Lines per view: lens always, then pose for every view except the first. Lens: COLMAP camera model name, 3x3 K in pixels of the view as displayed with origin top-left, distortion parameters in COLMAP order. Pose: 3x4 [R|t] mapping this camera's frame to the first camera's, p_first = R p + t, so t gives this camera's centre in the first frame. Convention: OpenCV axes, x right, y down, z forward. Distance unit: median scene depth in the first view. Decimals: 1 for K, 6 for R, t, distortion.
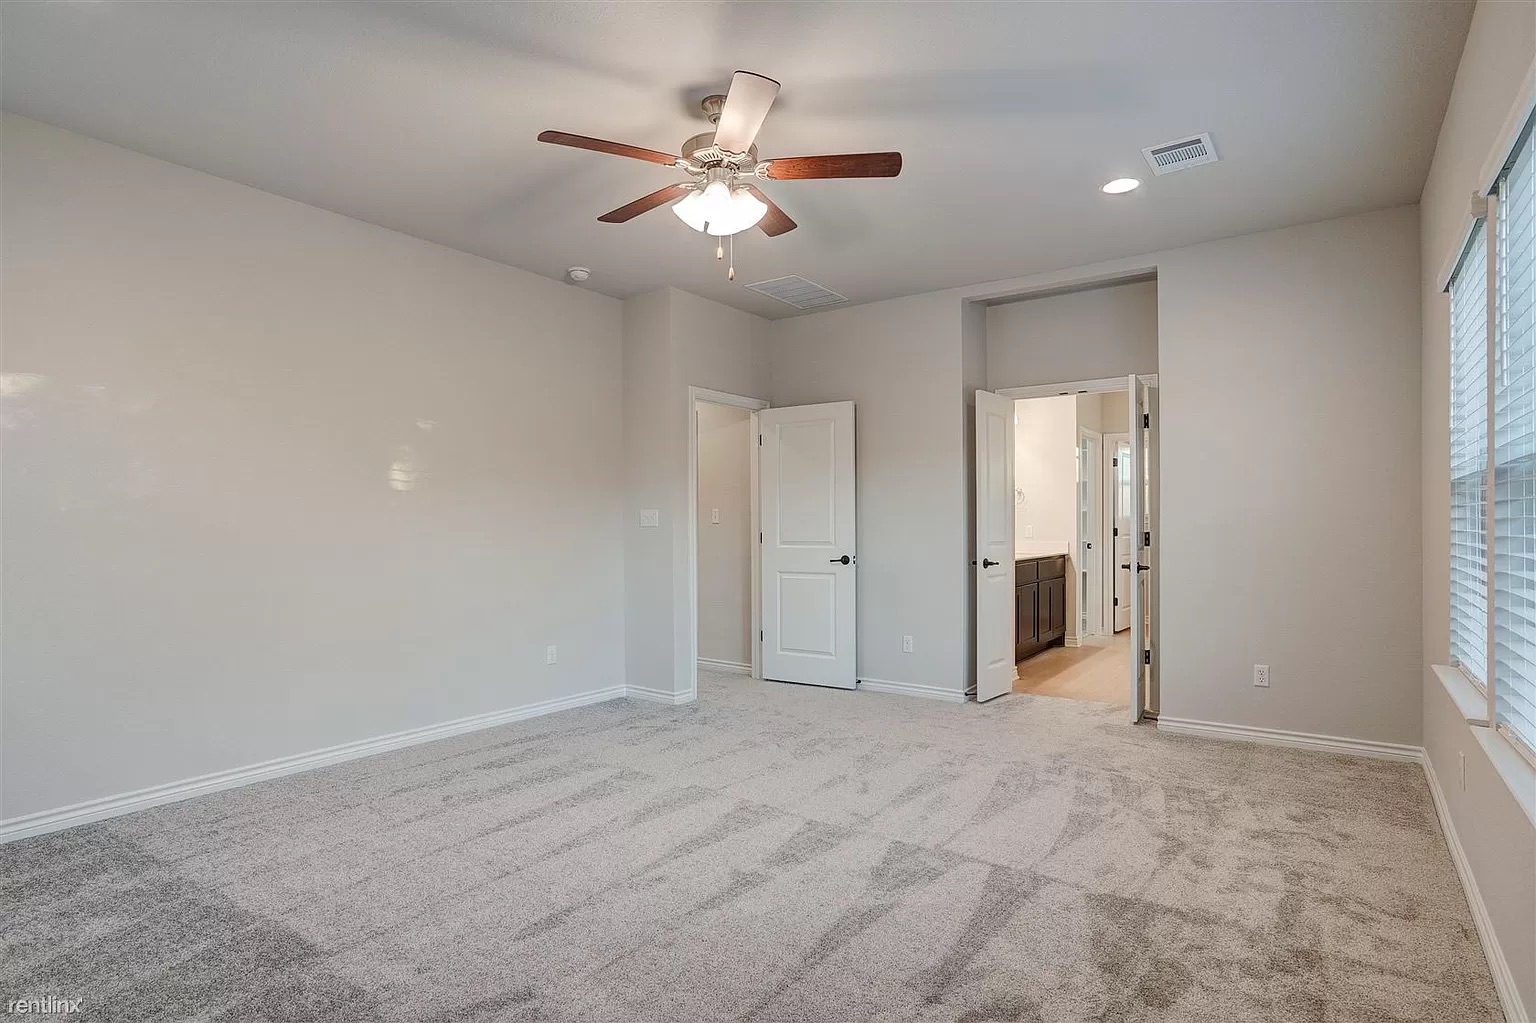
lens RADIAL K [[785.5, 0, 761.8], [0, 785.5, 517.5], [0, 0, 1]] dist [-0.051935, 0.031349]
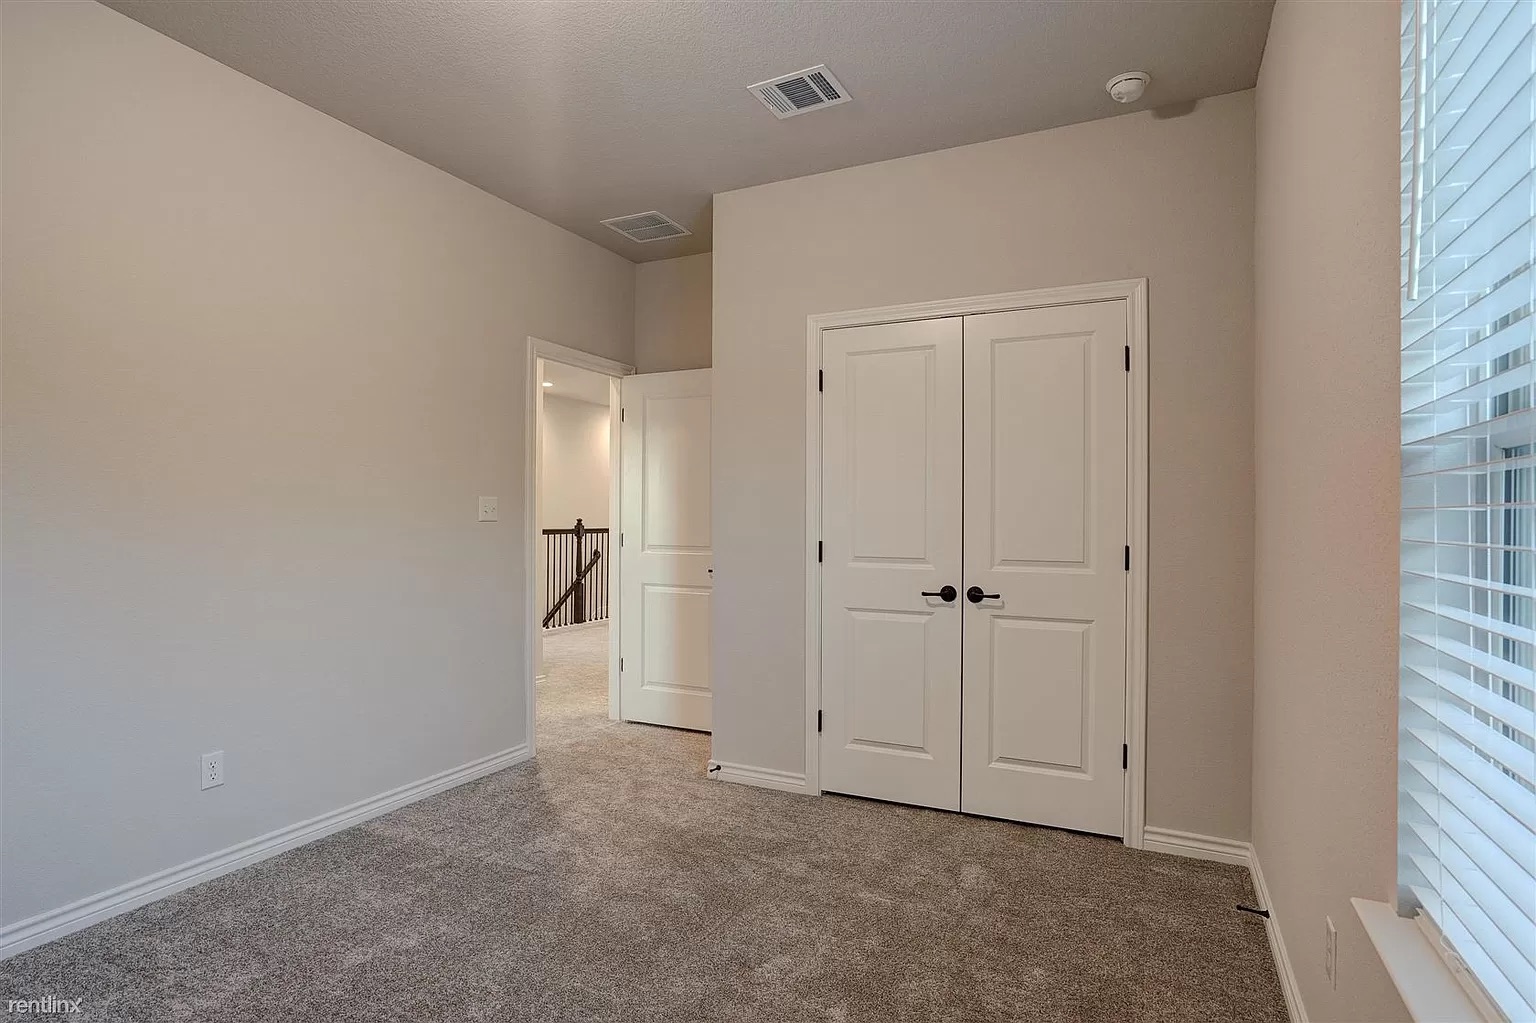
lens RADIAL K [[785.5, 0, 761.8], [0, 785.5, 517.5], [0, 0, 1]] dist [-0.051935, 0.031349]
pose [[0.984391, 0.009807, 0.175721, 0.403673], [-0.009596, 0.999952, -0.002055, -0.006981], [-0.175733, 0.000337, 0.984438, 0.536668]]
